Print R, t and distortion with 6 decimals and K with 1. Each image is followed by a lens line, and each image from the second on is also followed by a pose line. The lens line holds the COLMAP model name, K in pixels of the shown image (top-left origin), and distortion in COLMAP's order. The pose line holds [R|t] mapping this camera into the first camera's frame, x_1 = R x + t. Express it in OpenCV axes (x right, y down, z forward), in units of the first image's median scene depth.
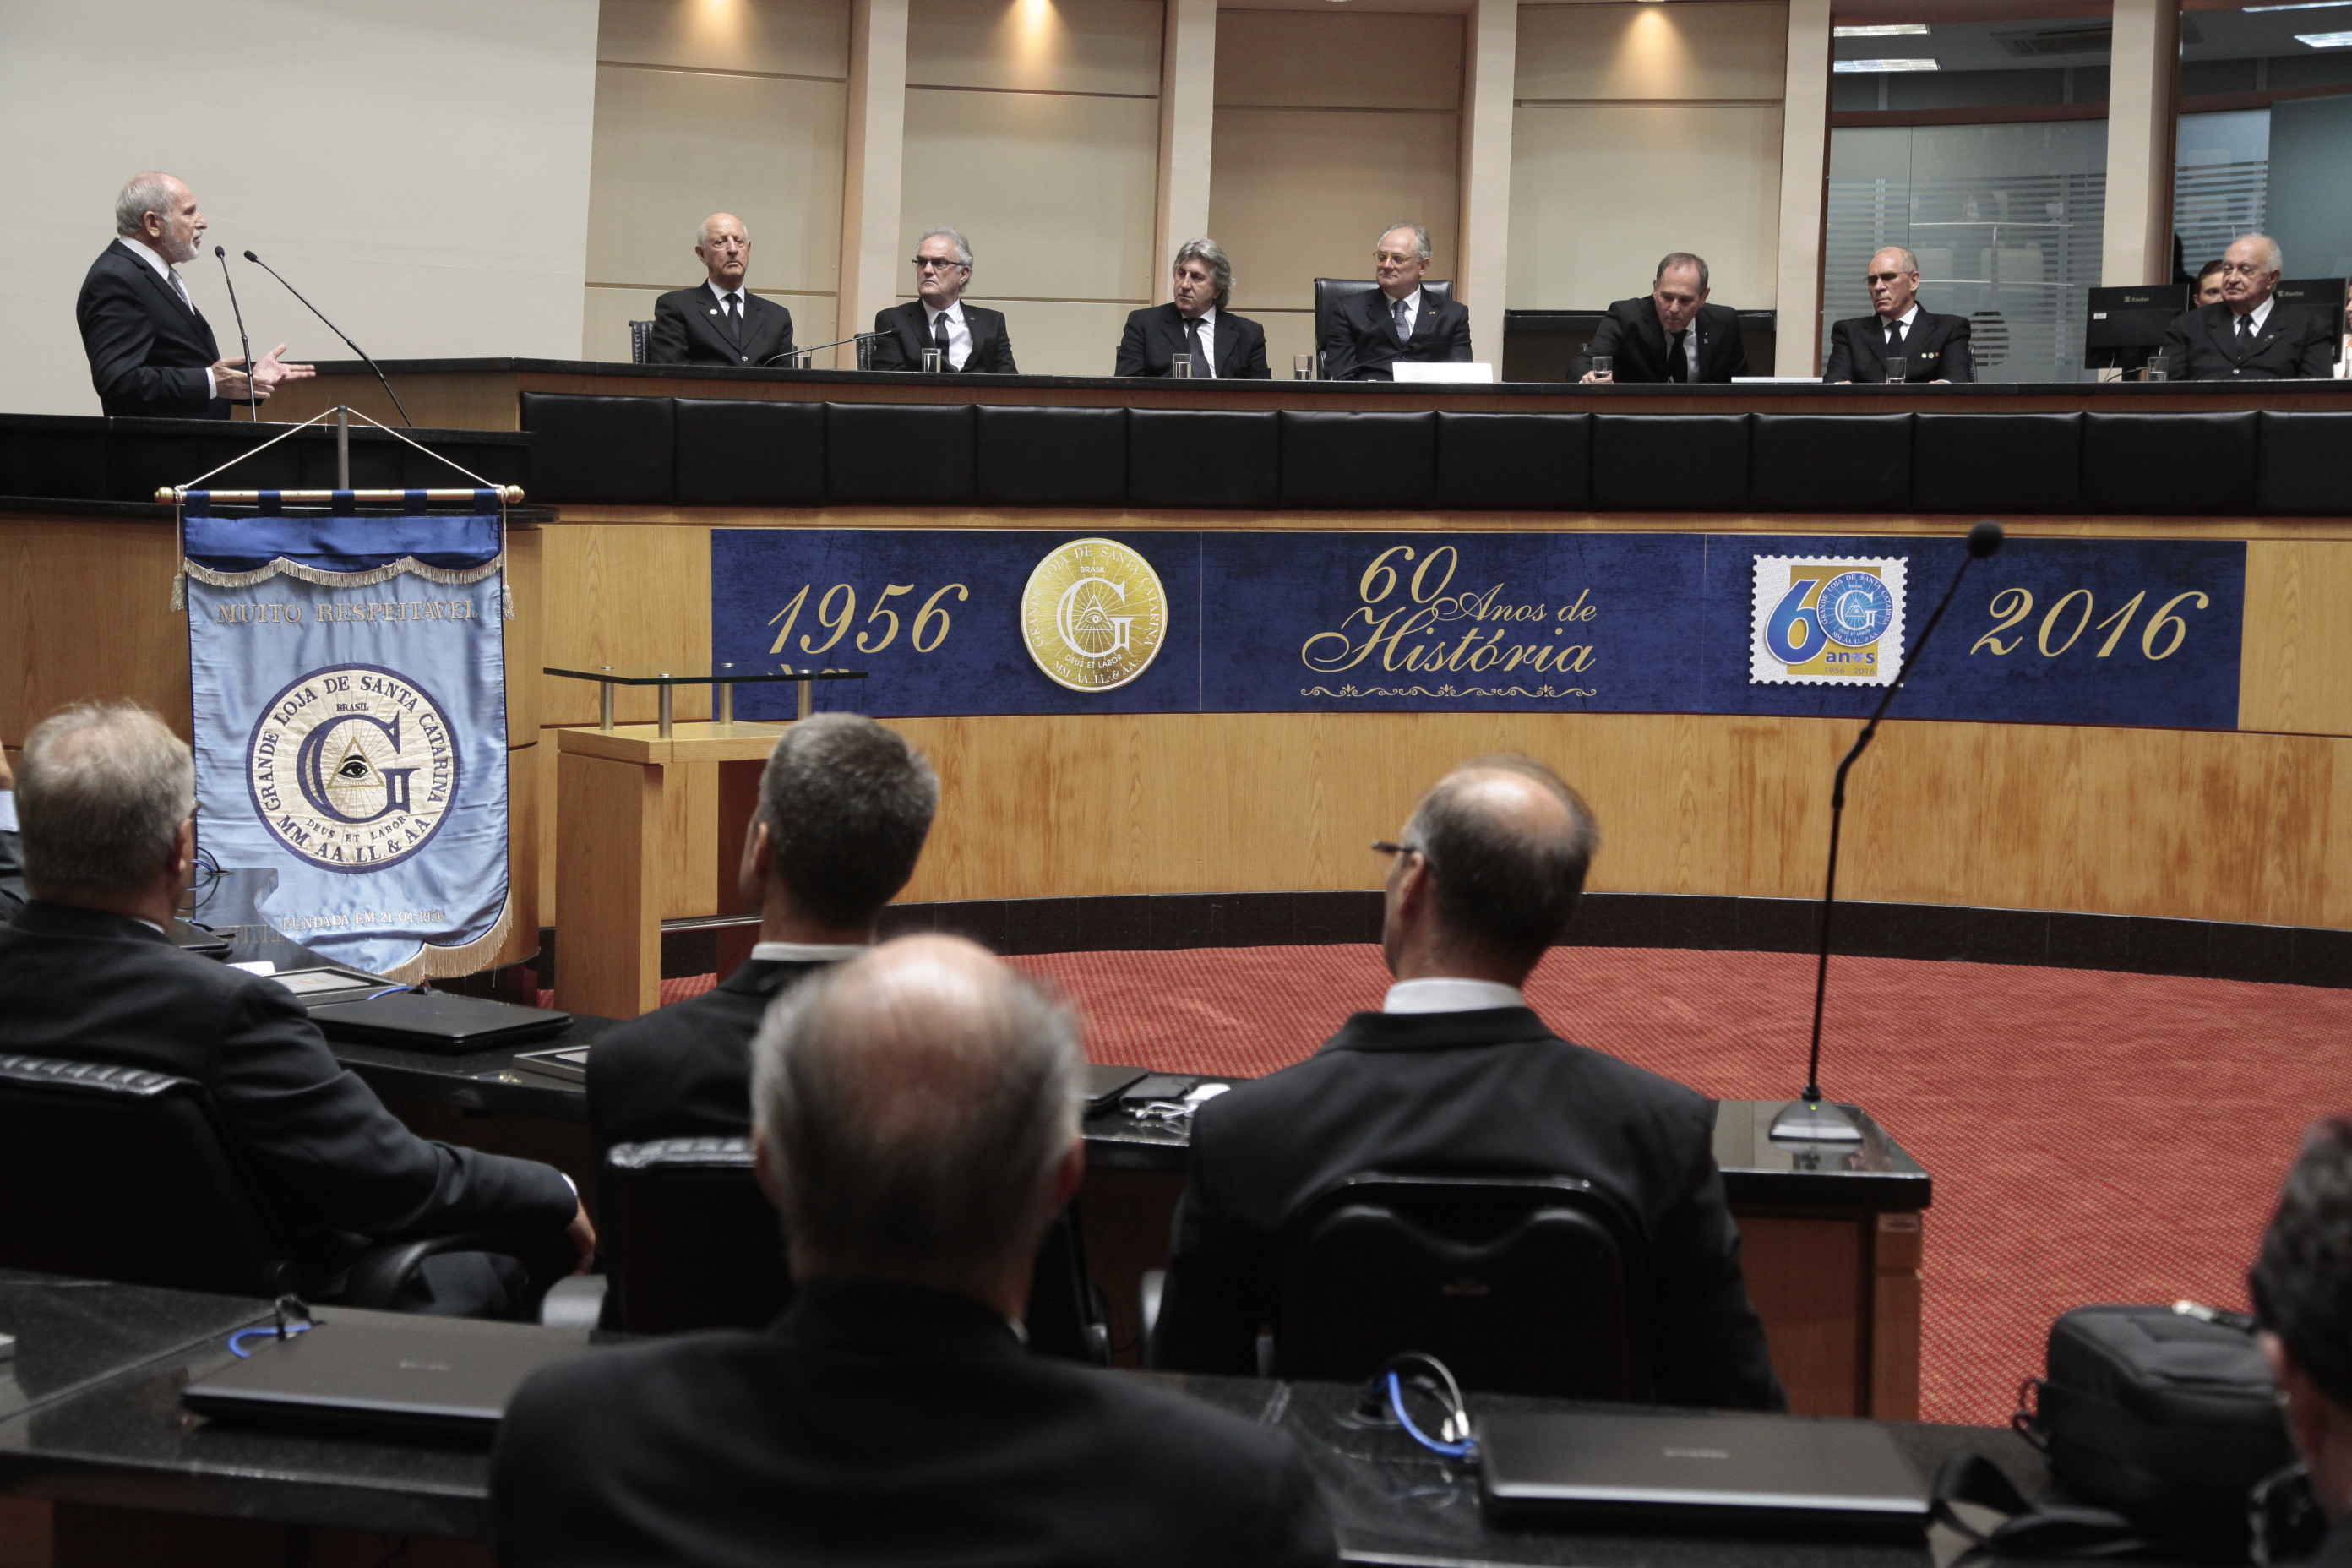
lens RADIAL K [[3485.6, 0, 1176.0], [0, 3485.6, 784.0], [0, 0, 1]] dist [0.156797, 0.058075]
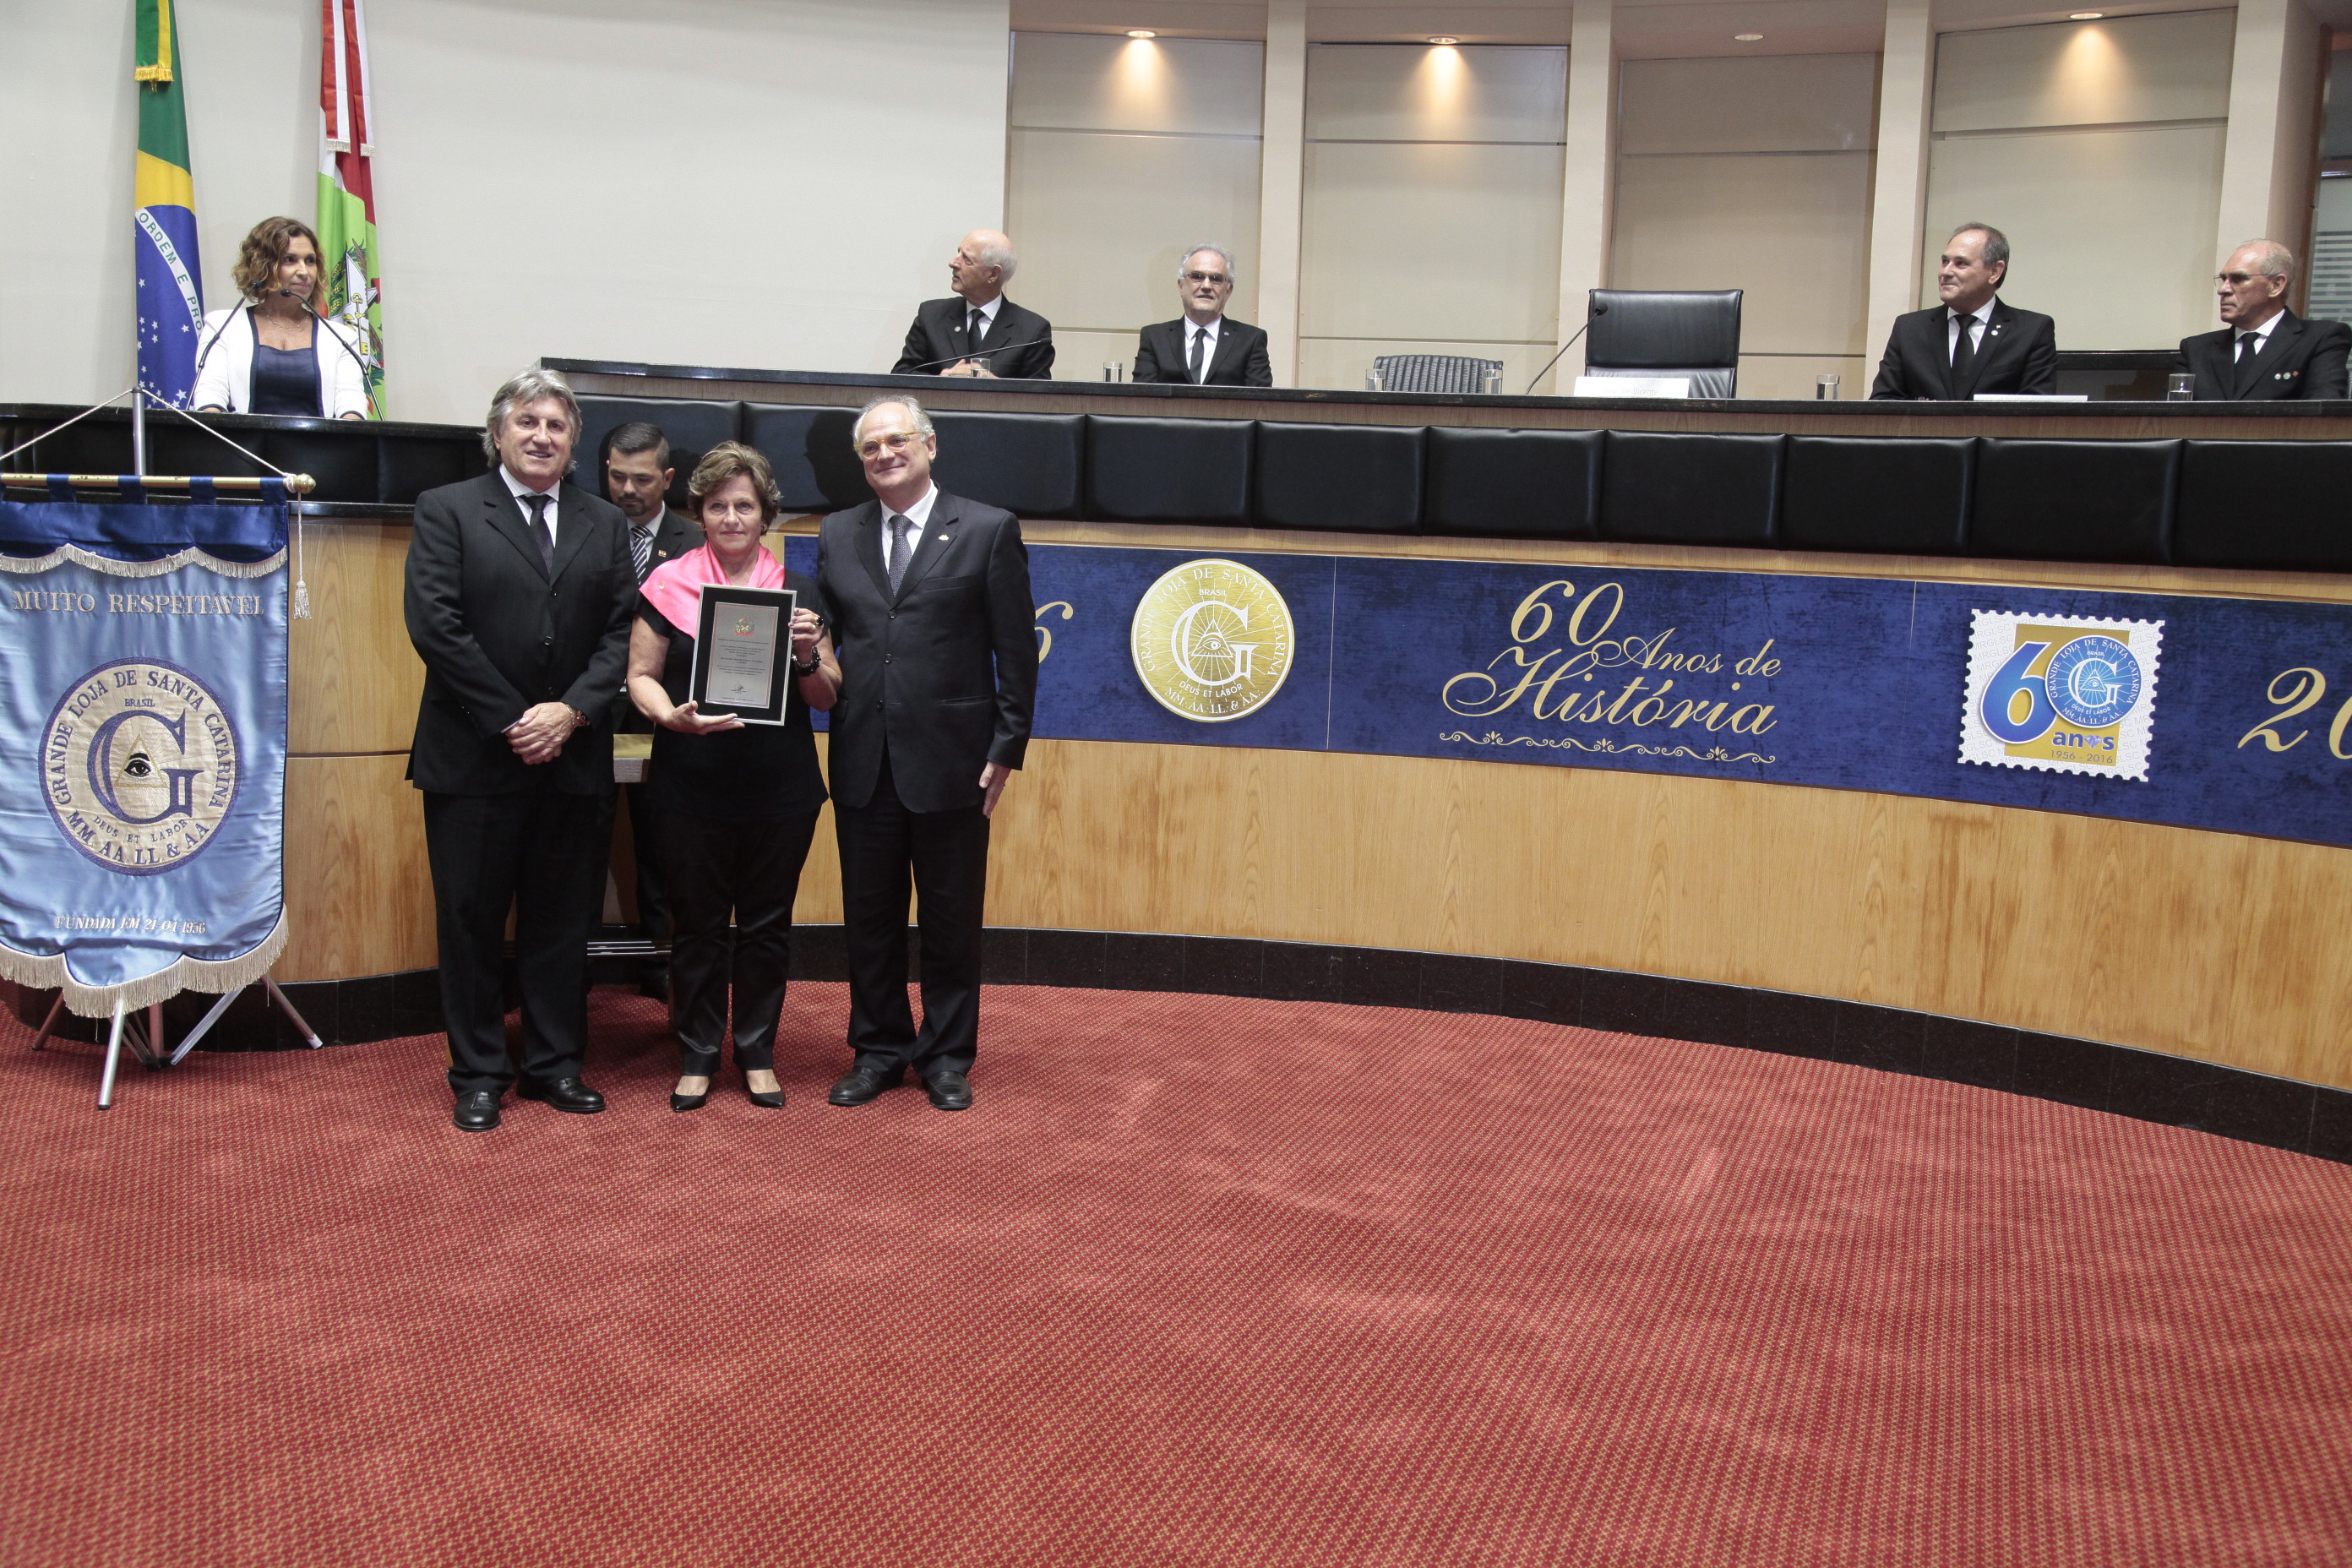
lens RADIAL K [[2182.2, 0, 1175.5], [0, 2182.2, 792.2], [0, 0, 1]] dist [-0.029595, 0.096996]
pose [[0.905966, 0.078515, -0.416007, 0.213240], [-0.064579, 0.996782, 0.047488, -0.034625], [0.418396, -0.016157, 0.908121, 0.454606]]
